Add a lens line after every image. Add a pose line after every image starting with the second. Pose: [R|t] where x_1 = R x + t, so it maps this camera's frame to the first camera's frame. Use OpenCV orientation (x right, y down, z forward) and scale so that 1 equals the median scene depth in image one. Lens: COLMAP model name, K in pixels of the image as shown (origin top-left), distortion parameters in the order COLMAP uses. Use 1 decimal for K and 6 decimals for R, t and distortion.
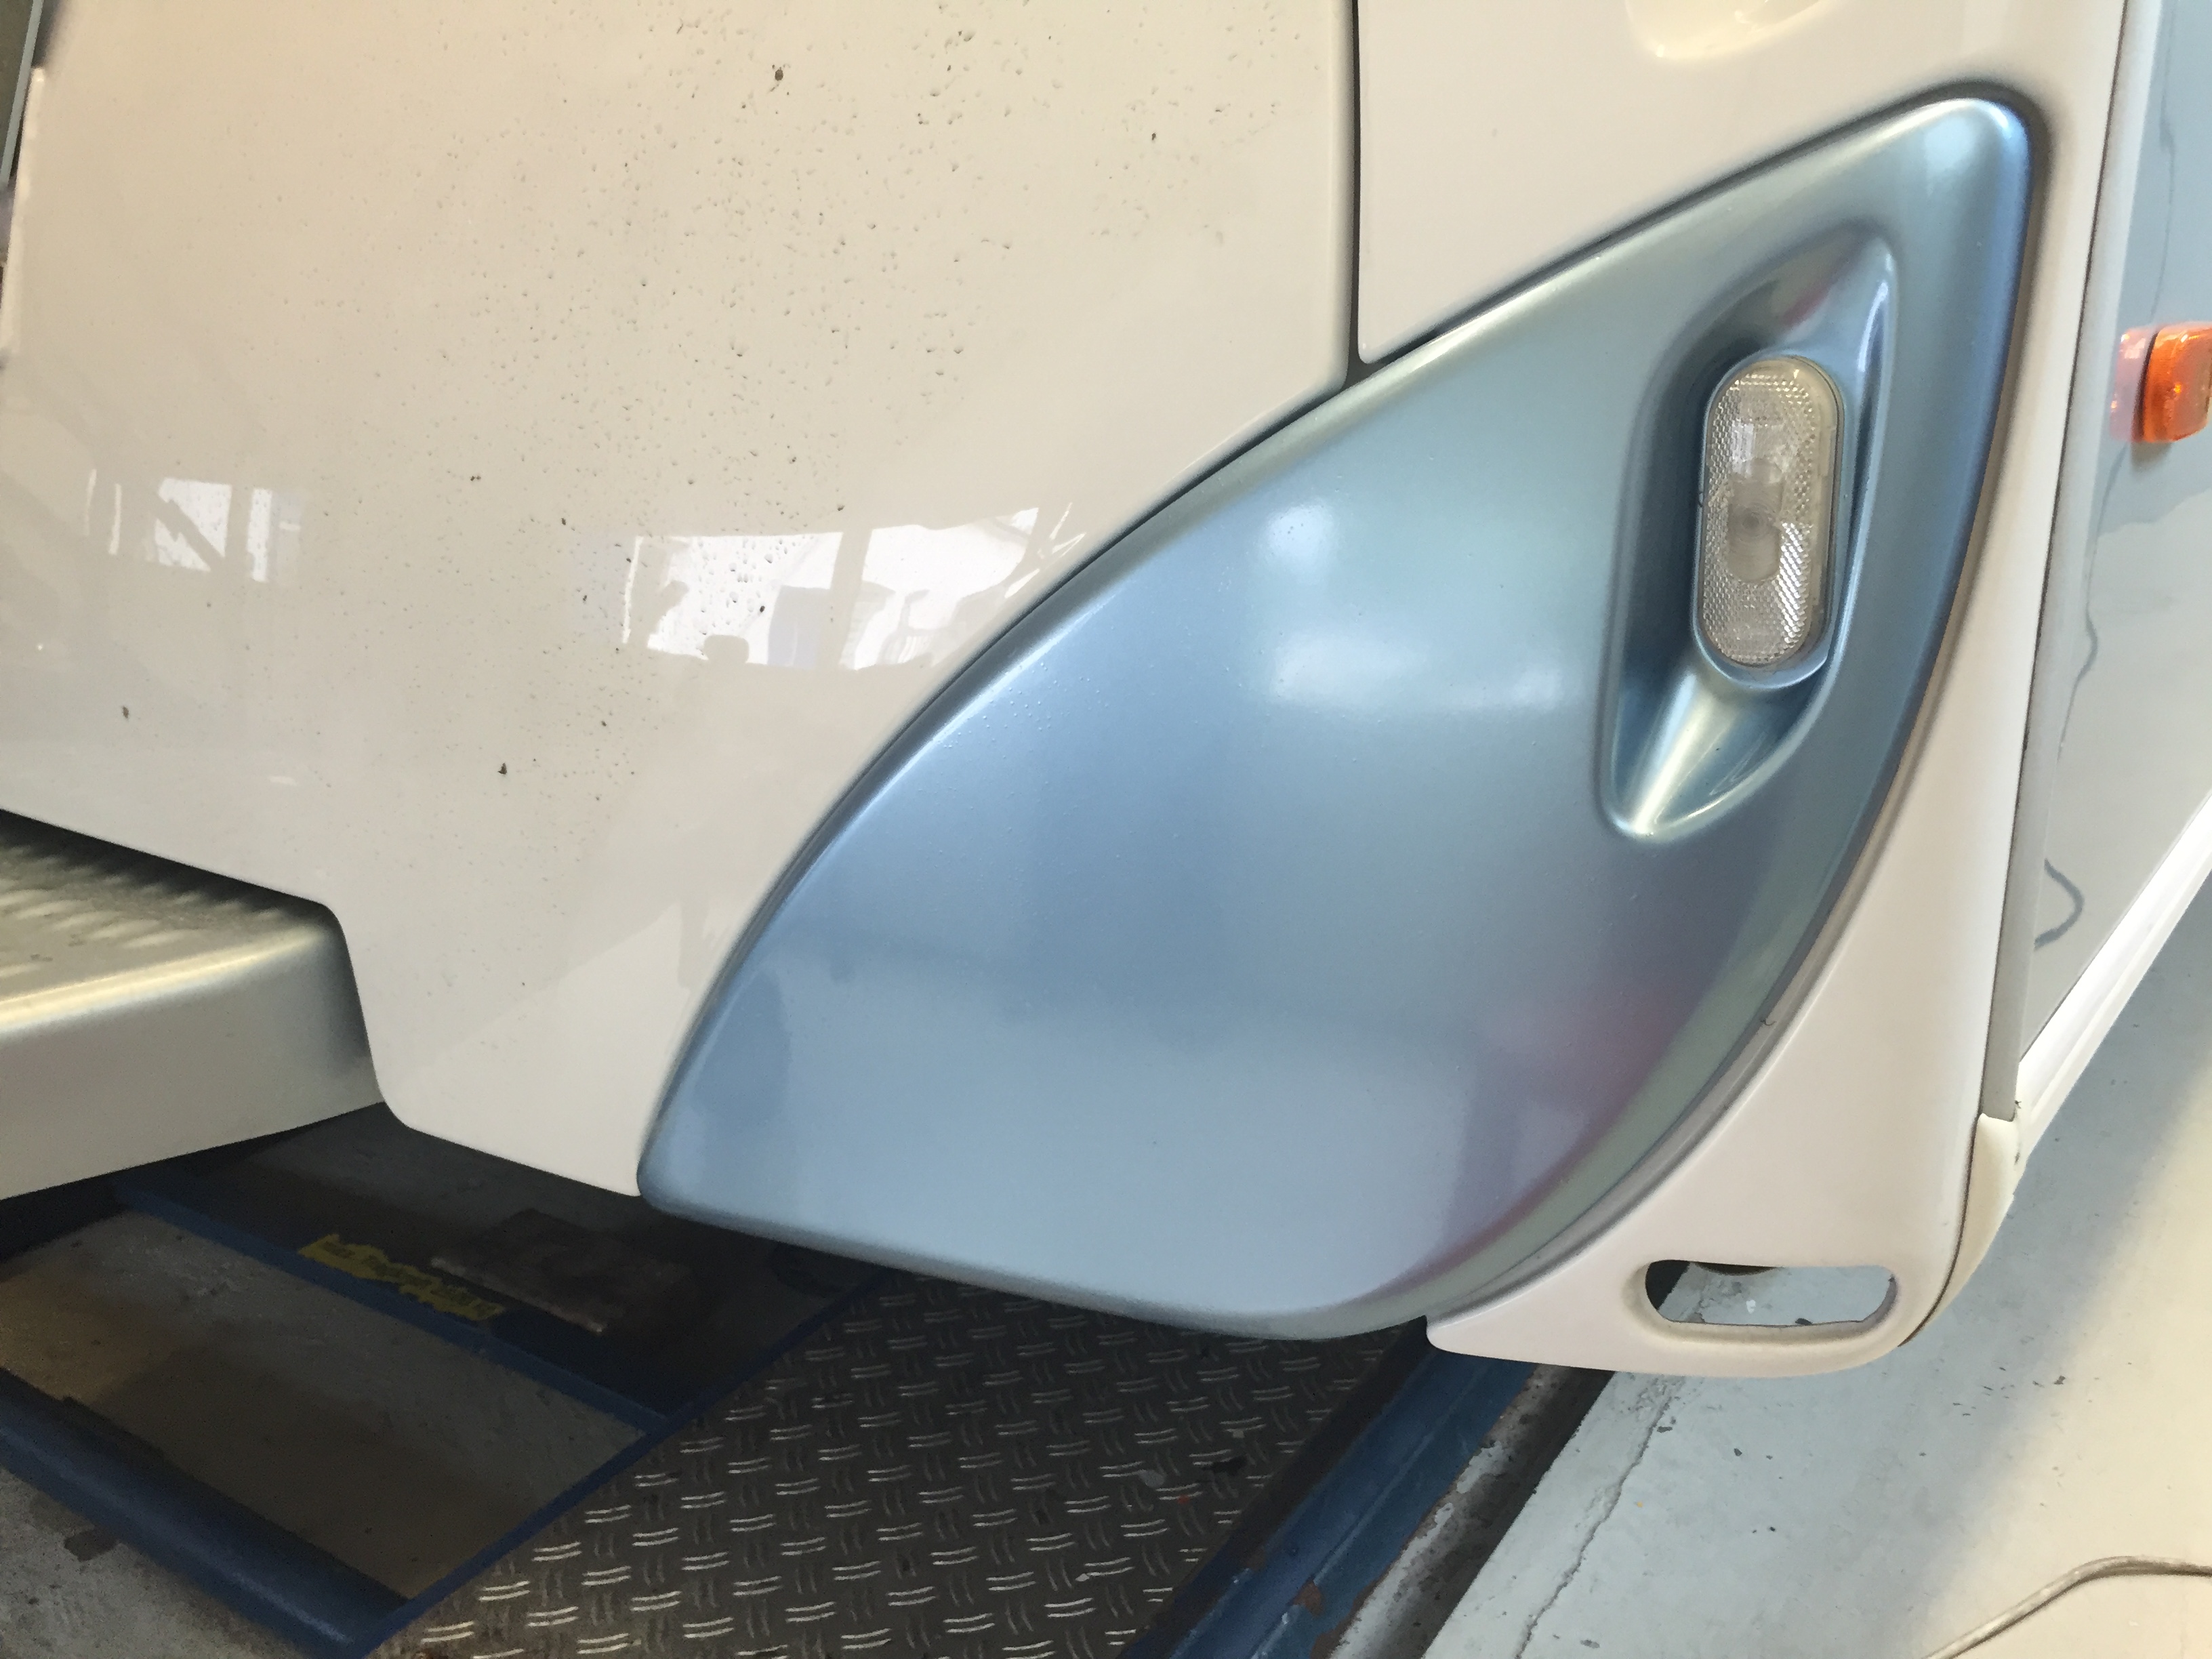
lens RADIAL K [[1913.1, 0, 1106.0], [0, 1913.1, 829.5], [0, 0, 1]] dist [0.084776, -0.099679]
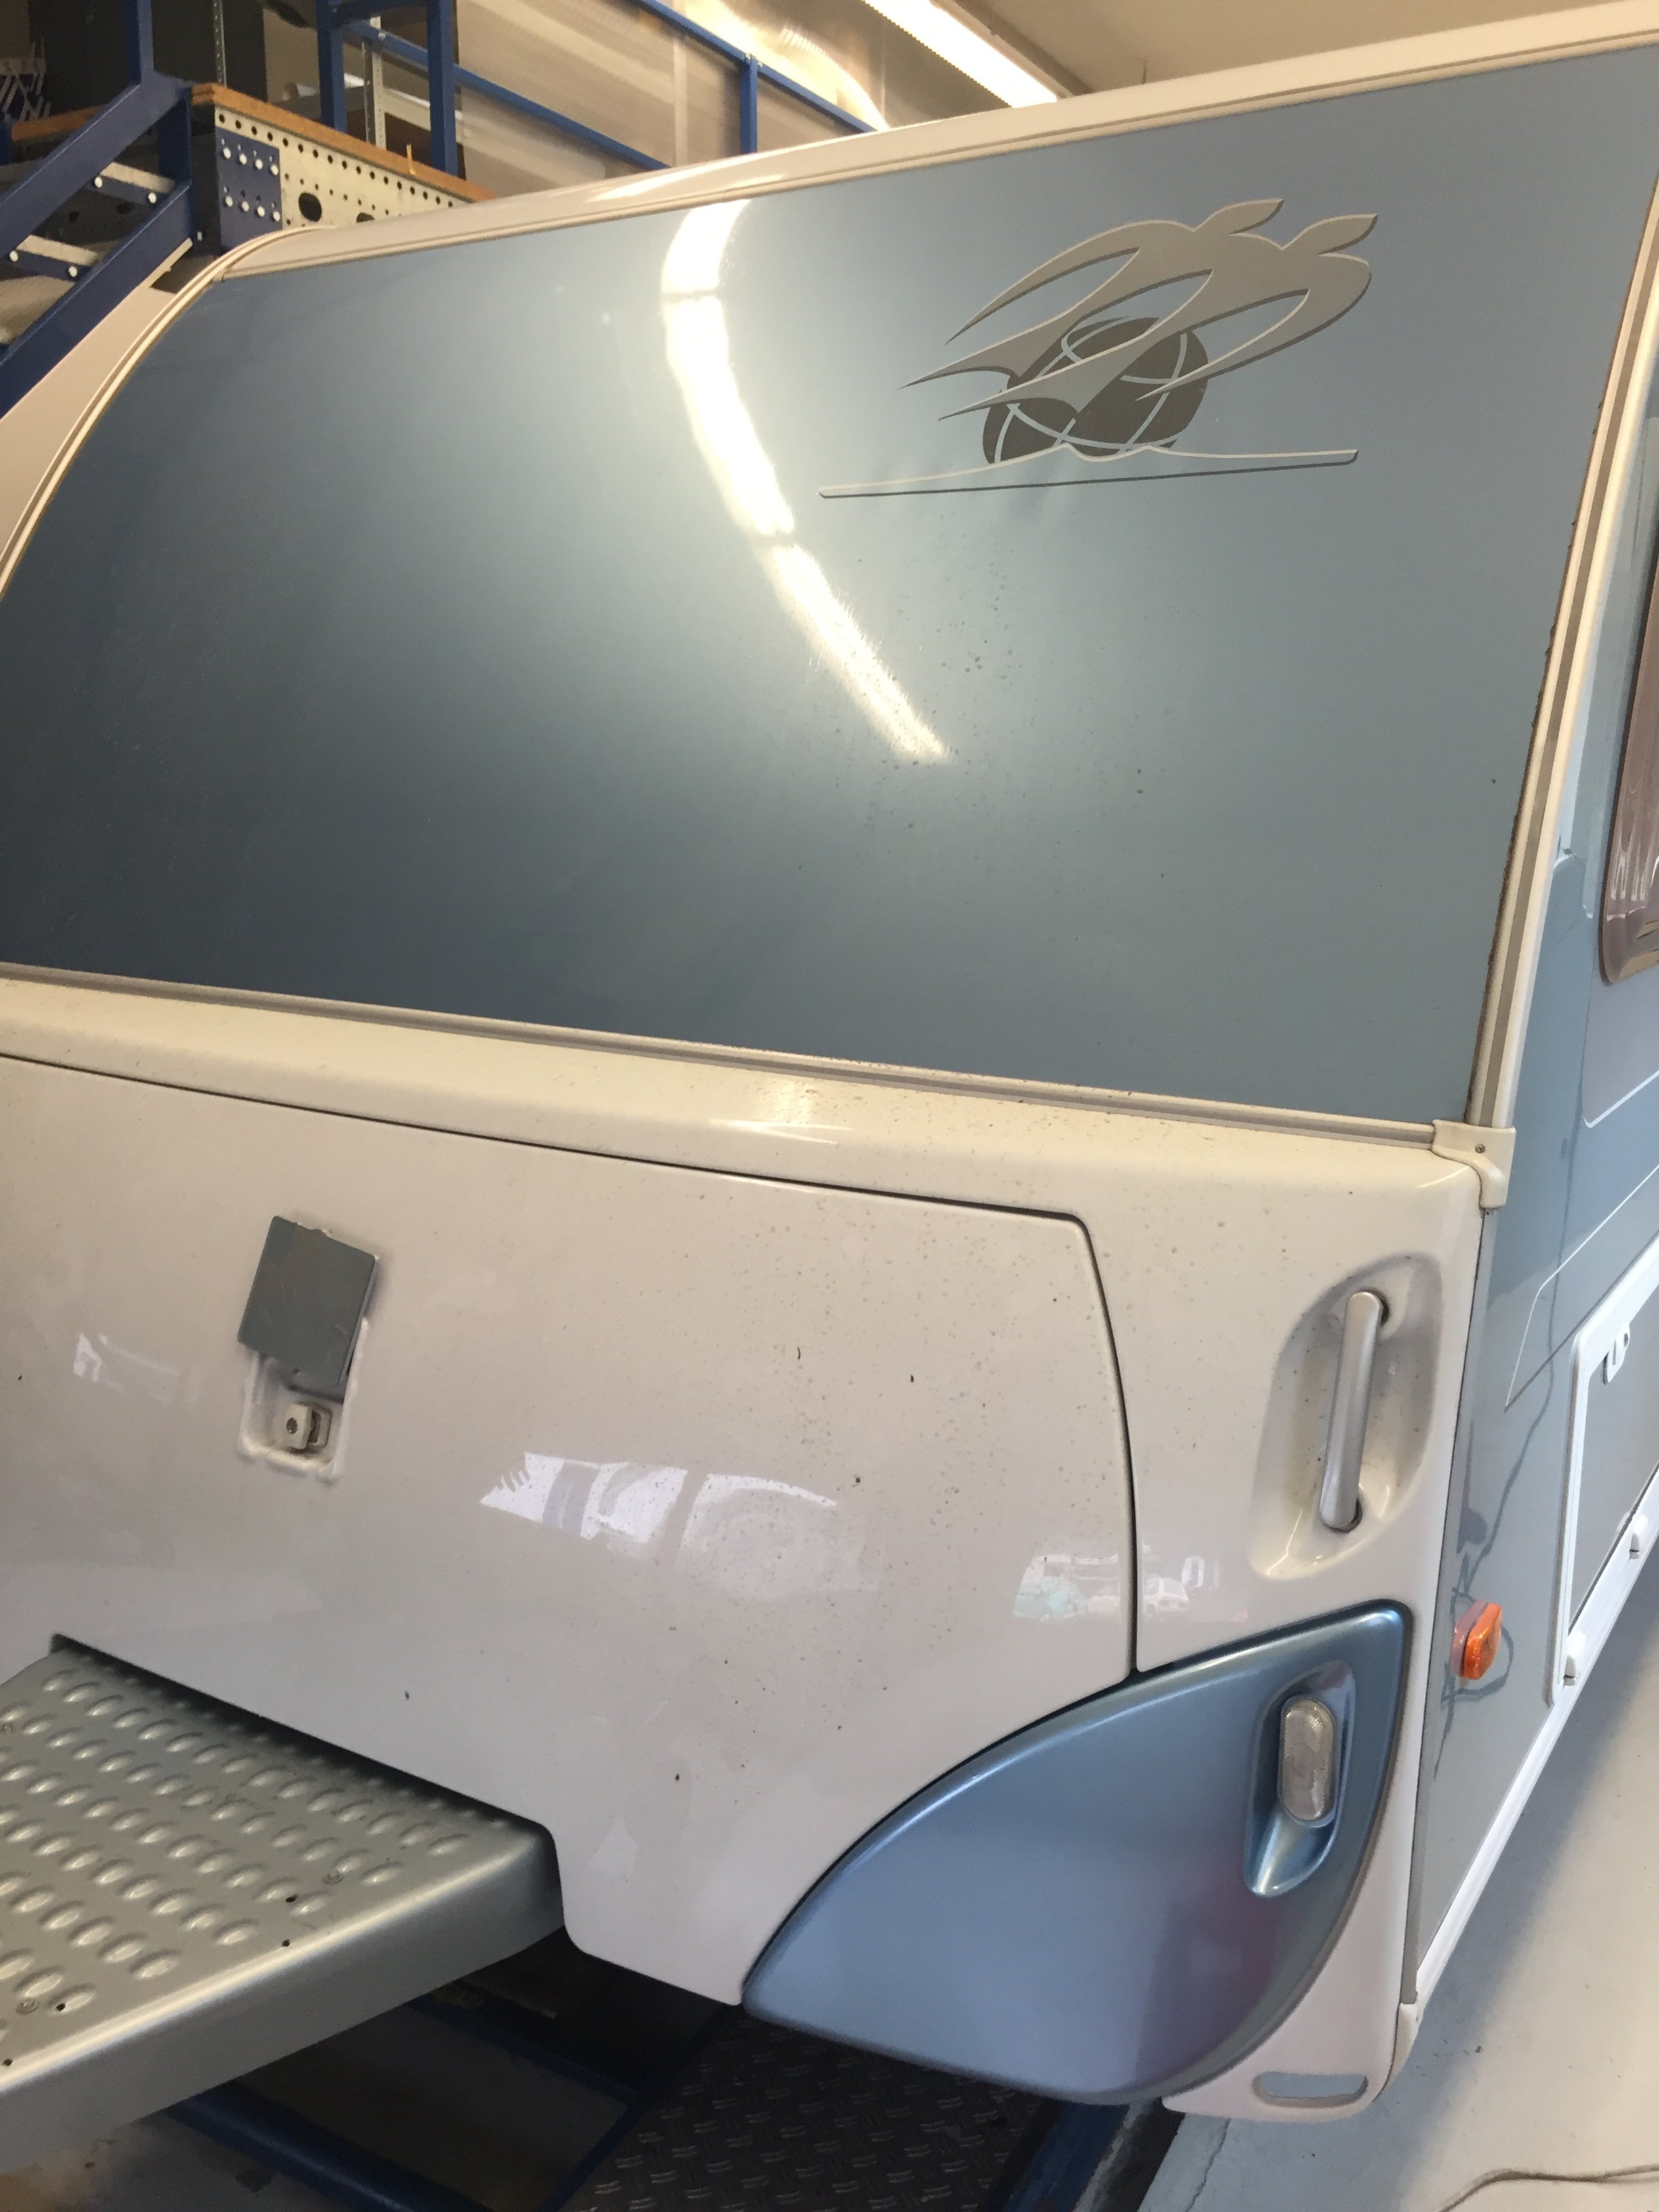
lens RADIAL K [[1913.1, 0, 829.5], [0, 1913.1, 1106.0], [0, 0, 1]] dist [0.084776, -0.099679]
pose [[0.995475, 0.026071, 0.091379, -0.355105], [-0.016548, 0.994495, -0.103468, -0.507441], [-0.093574, 0.101488, 0.990426, -1.021147]]
